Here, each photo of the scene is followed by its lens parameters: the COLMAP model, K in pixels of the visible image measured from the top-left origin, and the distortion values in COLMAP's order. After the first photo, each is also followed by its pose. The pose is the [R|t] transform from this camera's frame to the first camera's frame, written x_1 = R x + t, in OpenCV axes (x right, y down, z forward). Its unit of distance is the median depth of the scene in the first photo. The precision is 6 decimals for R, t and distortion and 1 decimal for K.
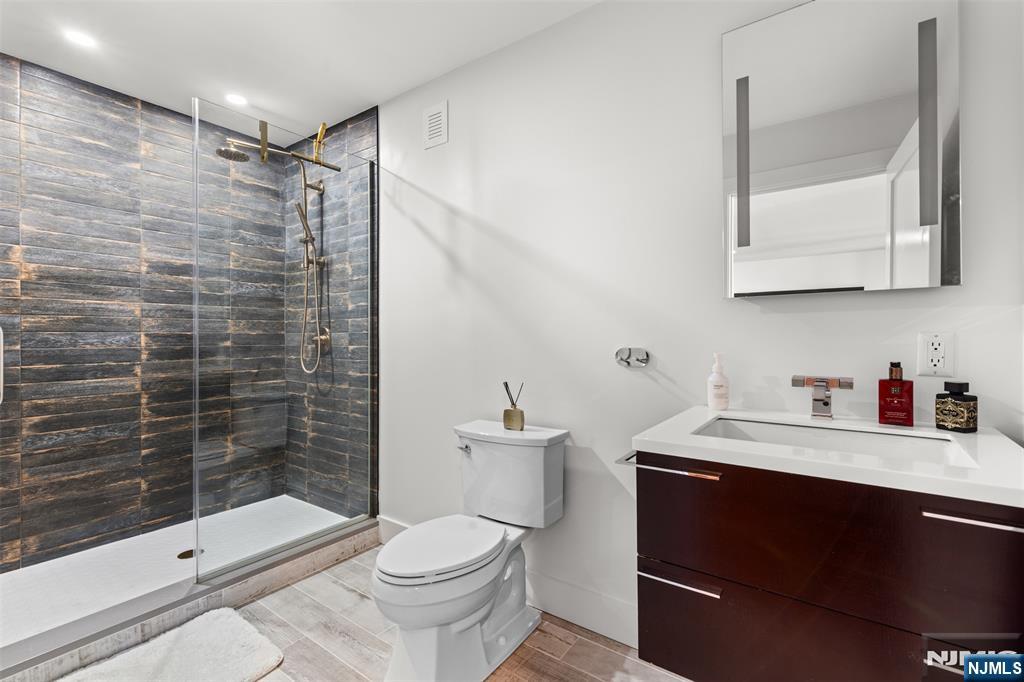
lens RADIAL K [[468.4, 0, 511.5], [0, 468.4, 338.0], [0, 0, 1]] dist [0.003054, 0.000102]
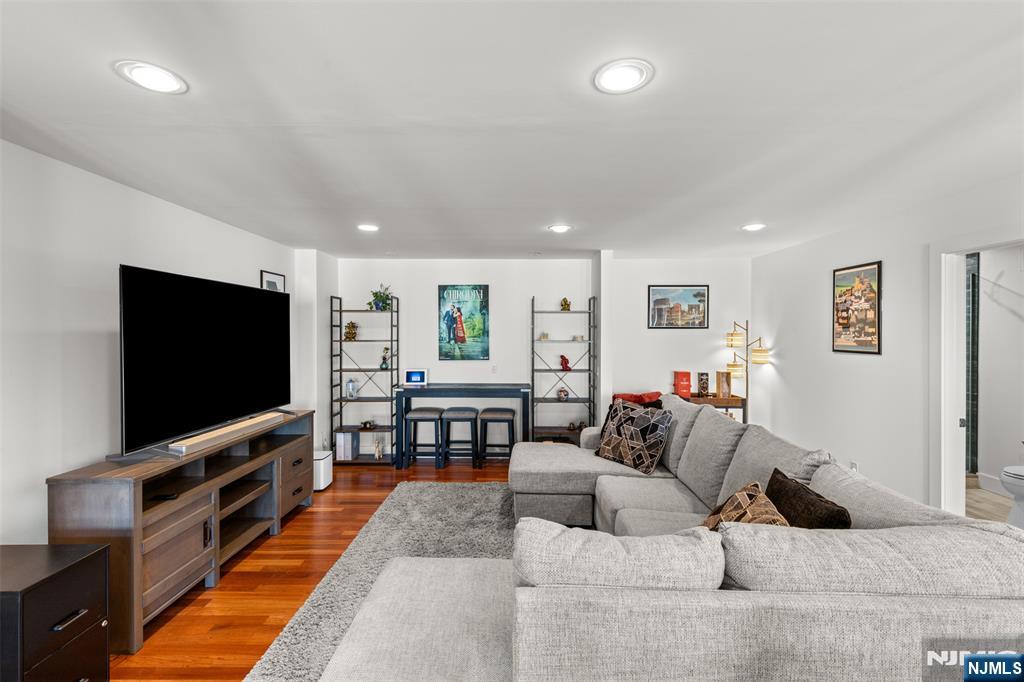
lens RADIAL K [[468.4, 0, 510.7], [0, 468.4, 336.6], [0, 0, 1]] dist [0.003054, 0.000102]
pose [[0.579124, 0.006558, -0.815213, 0.143054], [-0.004874, 0.999978, 0.004582, -0.139463], [0.815225, 0.001320, 0.579143, -1.490794]]
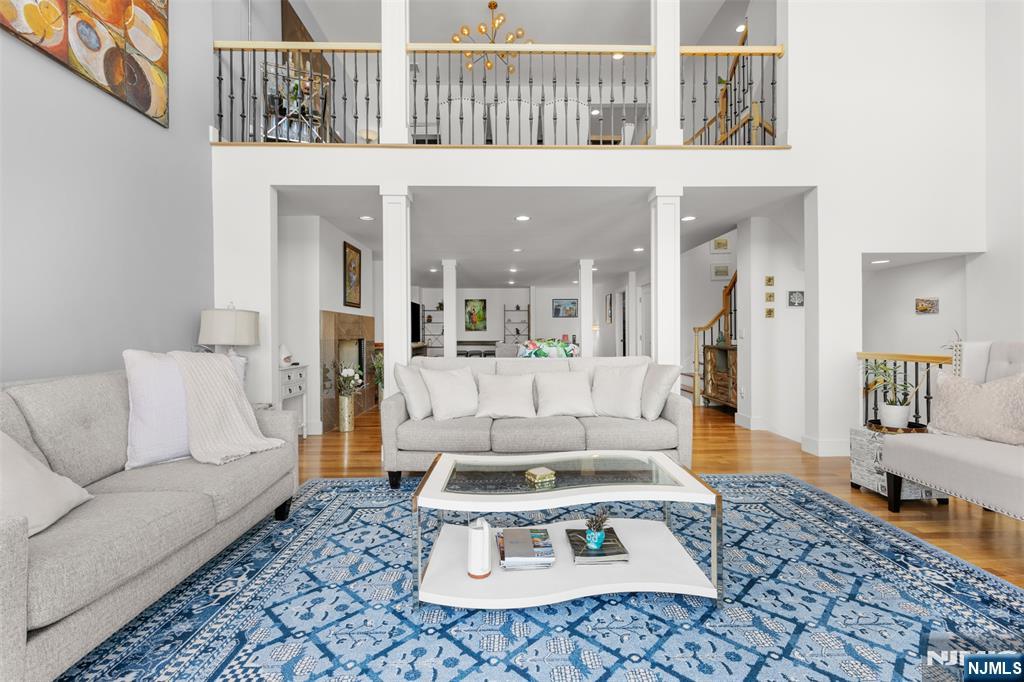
lens RADIAL K [[468.4, 0, 511.9], [0, 468.4, 336.5], [0, 0, 1]] dist [0.003054, 0.000102]
pose [[0.608496, 0.002450, -0.793553, 4.153855], [0.001888, 0.999988, 0.004535, 0.121508], [0.793555, -0.004258, 0.608484, -4.353521]]
